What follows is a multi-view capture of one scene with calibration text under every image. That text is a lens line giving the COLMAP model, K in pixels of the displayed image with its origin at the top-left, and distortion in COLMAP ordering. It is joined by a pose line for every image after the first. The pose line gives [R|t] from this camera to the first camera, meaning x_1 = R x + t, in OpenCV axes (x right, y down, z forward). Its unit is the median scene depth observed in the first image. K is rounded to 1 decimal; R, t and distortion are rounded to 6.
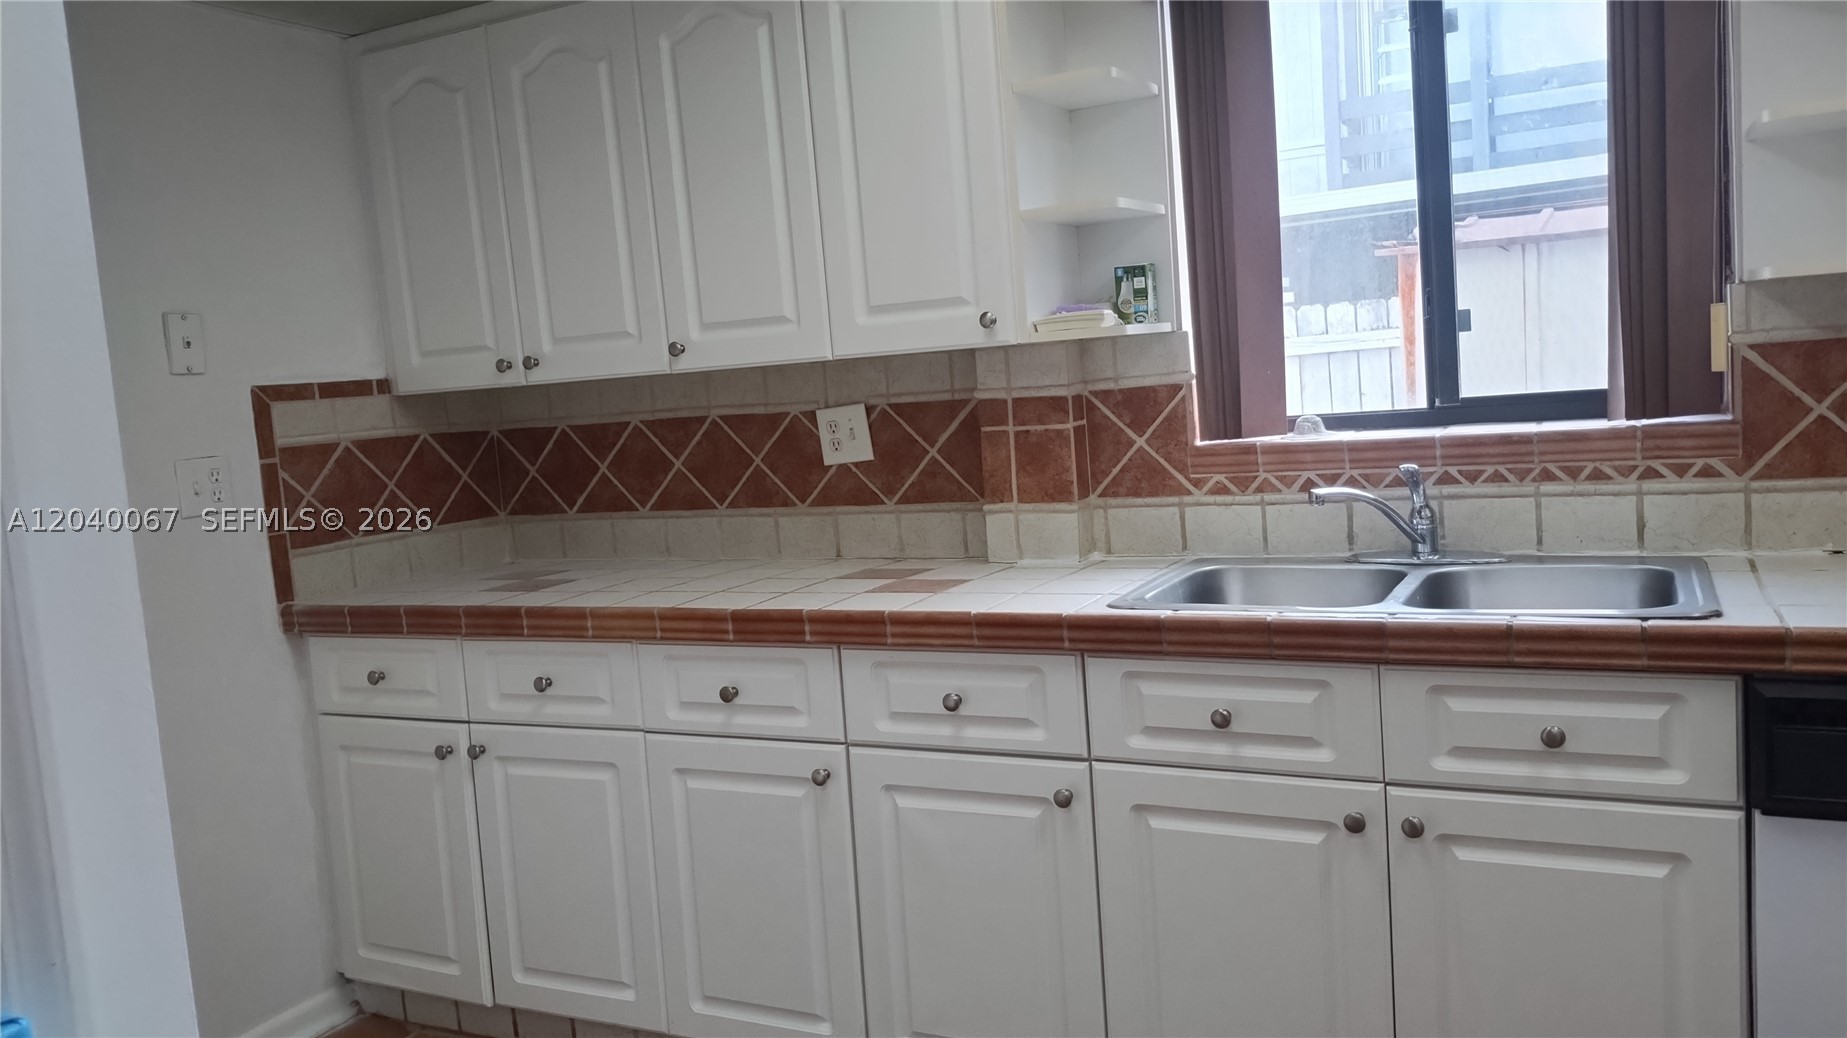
lens RADIAL K [[1382.9, 0, 912.8], [0, 1382.9, 507.3], [0, 0, 1]] dist [-0.009621, -0.009372]
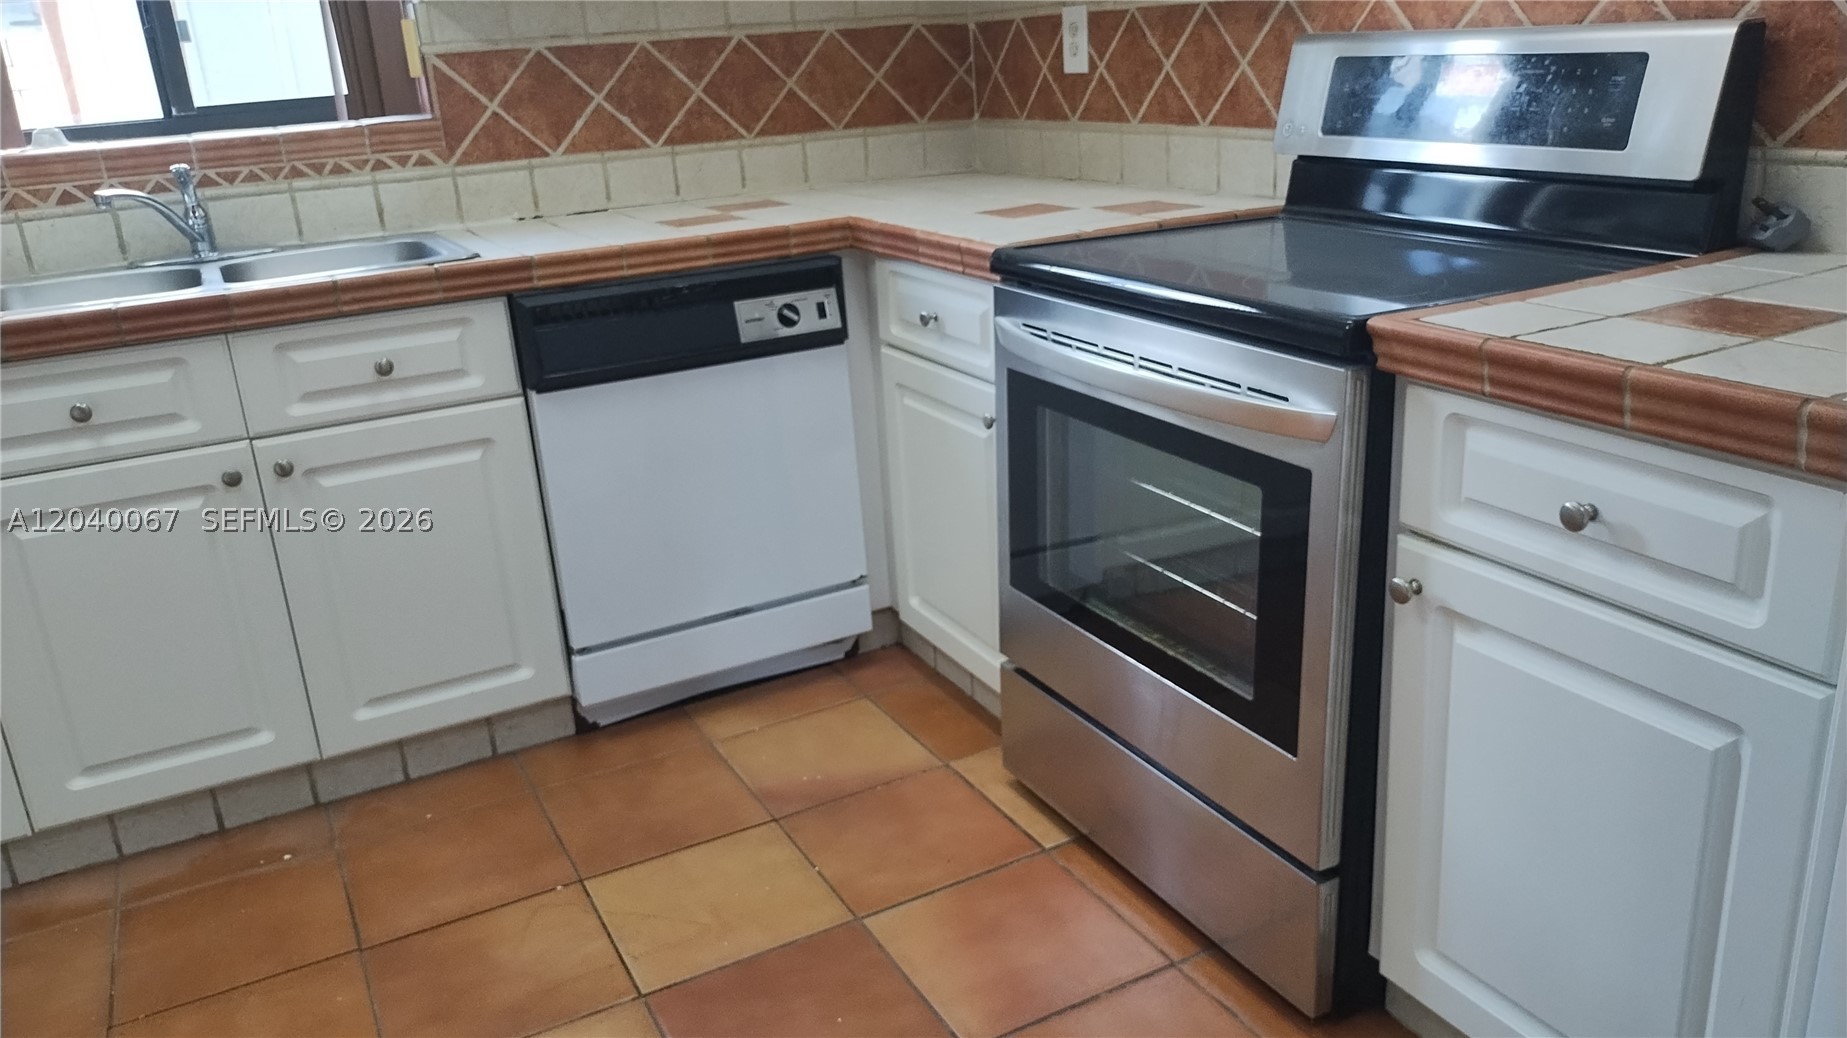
lens RADIAL K [[1382.9, 0, 922.2], [0, 1382.9, 525.0], [0, 0, 1]] dist [-0.009621, -0.009372]
pose [[0.581318, -0.239338, 0.777680, -0.202575], [0.097288, 0.969350, 0.225603, 0.054570], [-0.807839, -0.055488, 0.586785, -0.107438]]
